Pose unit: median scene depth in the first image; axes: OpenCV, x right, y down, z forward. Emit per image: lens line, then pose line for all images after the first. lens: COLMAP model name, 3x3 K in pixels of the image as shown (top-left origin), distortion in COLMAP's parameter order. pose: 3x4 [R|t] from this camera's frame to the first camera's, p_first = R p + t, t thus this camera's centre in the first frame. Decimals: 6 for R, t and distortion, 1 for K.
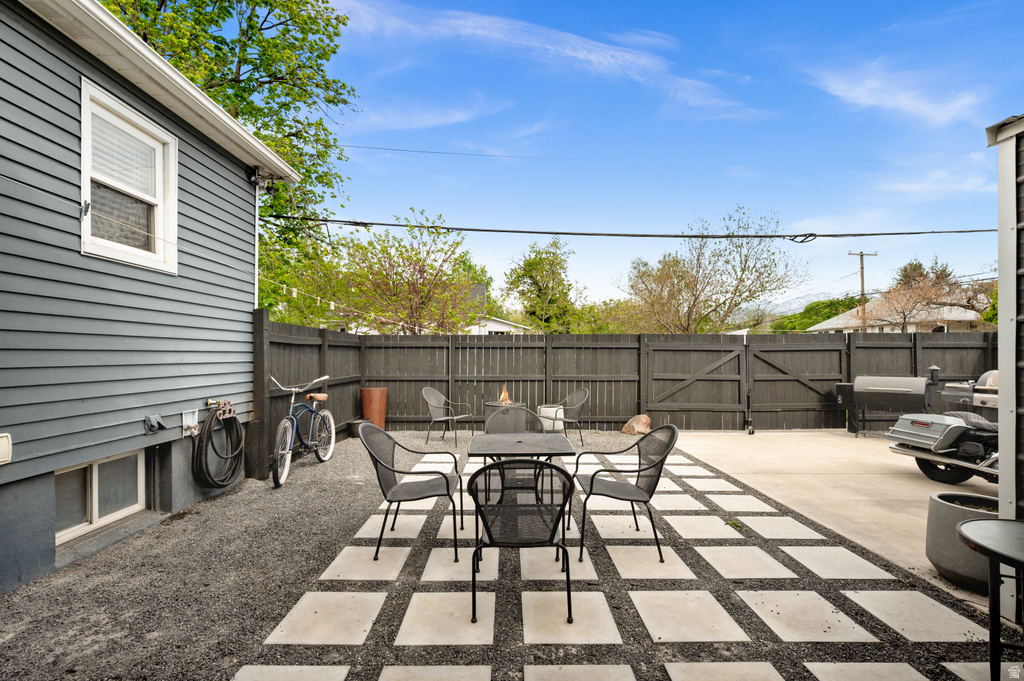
lens RADIAL K [[457.2, 0, 519.4], [0, 457.2, 355.1], [0, 0, 1]] dist [-0.003571, 0.001031]
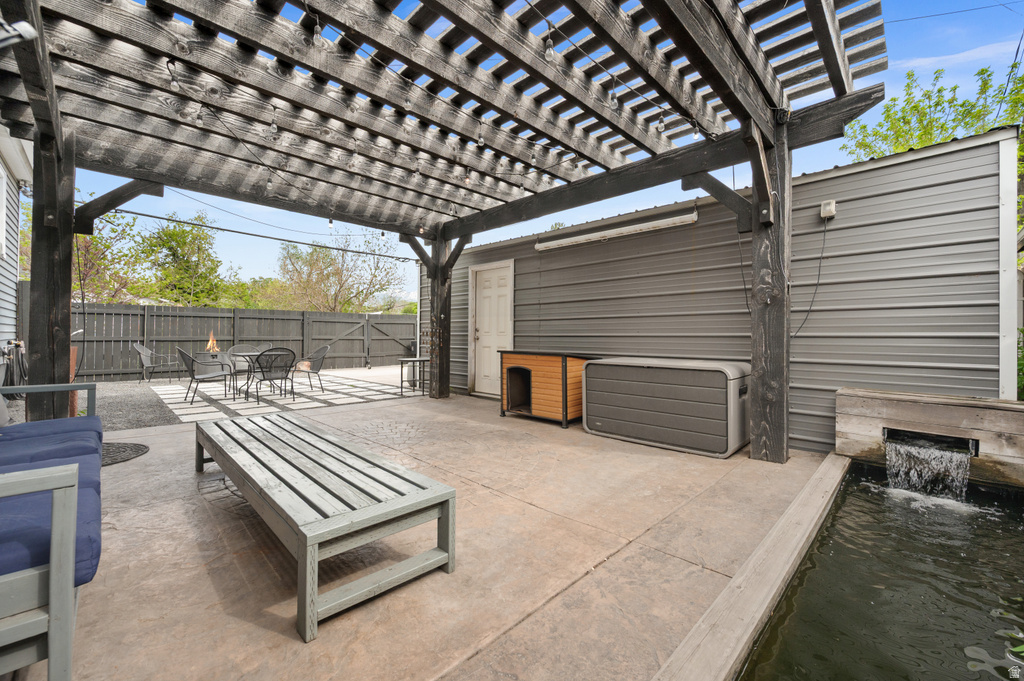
lens RADIAL K [[409.6, 0, 512.7], [0, 409.6, 337.2], [0, 0, 1]] dist [-0.001949, -0.000386]
pose [[0.723422, 0.000303, 0.690406, -0.200206], [-0.007419, 0.999946, 0.007335, 0.029958], [-0.690366, -0.010428, 0.723385, -0.555856]]
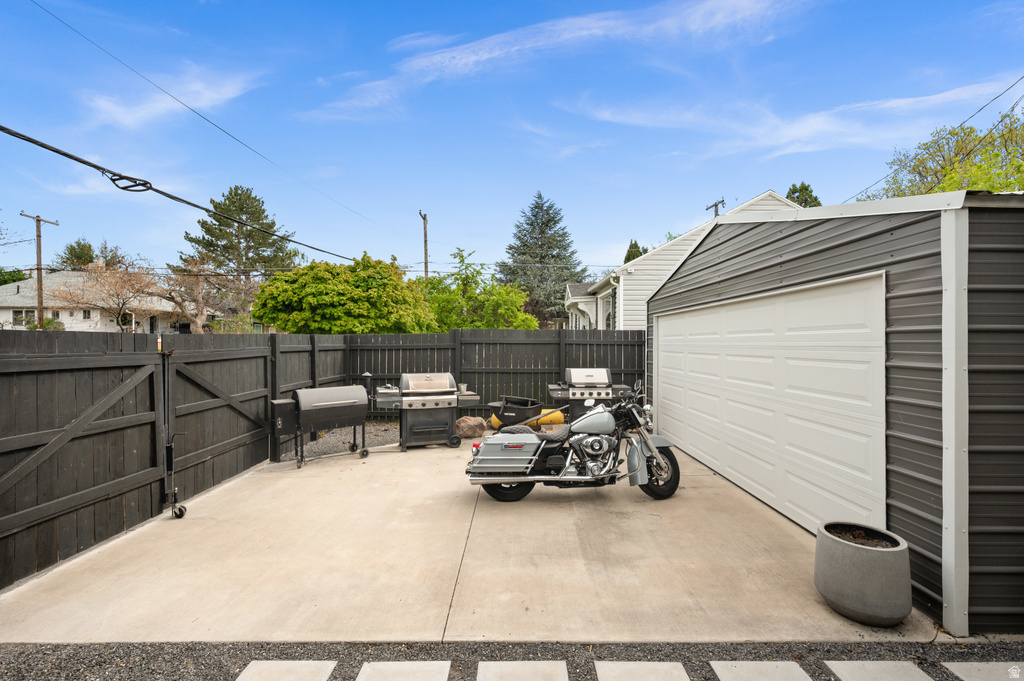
lens RADIAL K [[437.9, 0, 516.2], [0, 437.9, 340.4], [0, 0, 1]] dist [-0.000395, -0.000750]
pose [[0.026638, 0.000506, 0.999645, -0.008215], [-0.004344, 0.999990, -0.000390, -0.038848], [-0.999636, -0.004332, 0.026640, 0.566103]]
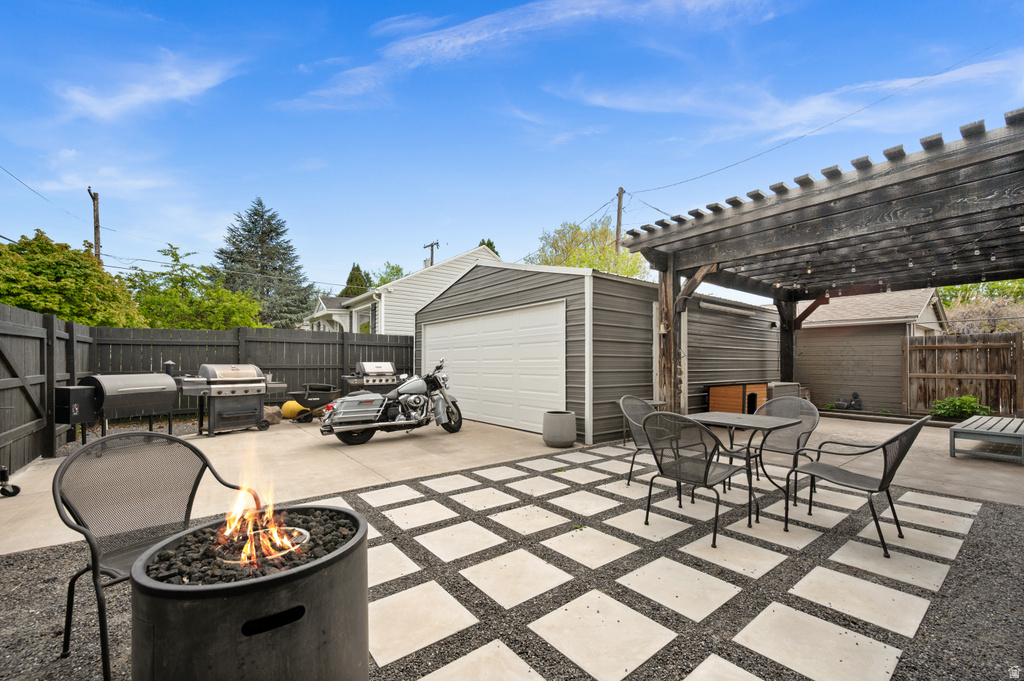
lens RADIAL K [[409.6, 0, 513.2], [0, 409.6, 360.5], [0, 0, 1]] dist [-0.001949, -0.000386]
pose [[-0.587942, 0.001031, 0.808903, -0.190972], [-0.005828, 0.999968, -0.005510, 0.019760], [-0.808882, -0.007954, -0.587917, 0.789033]]
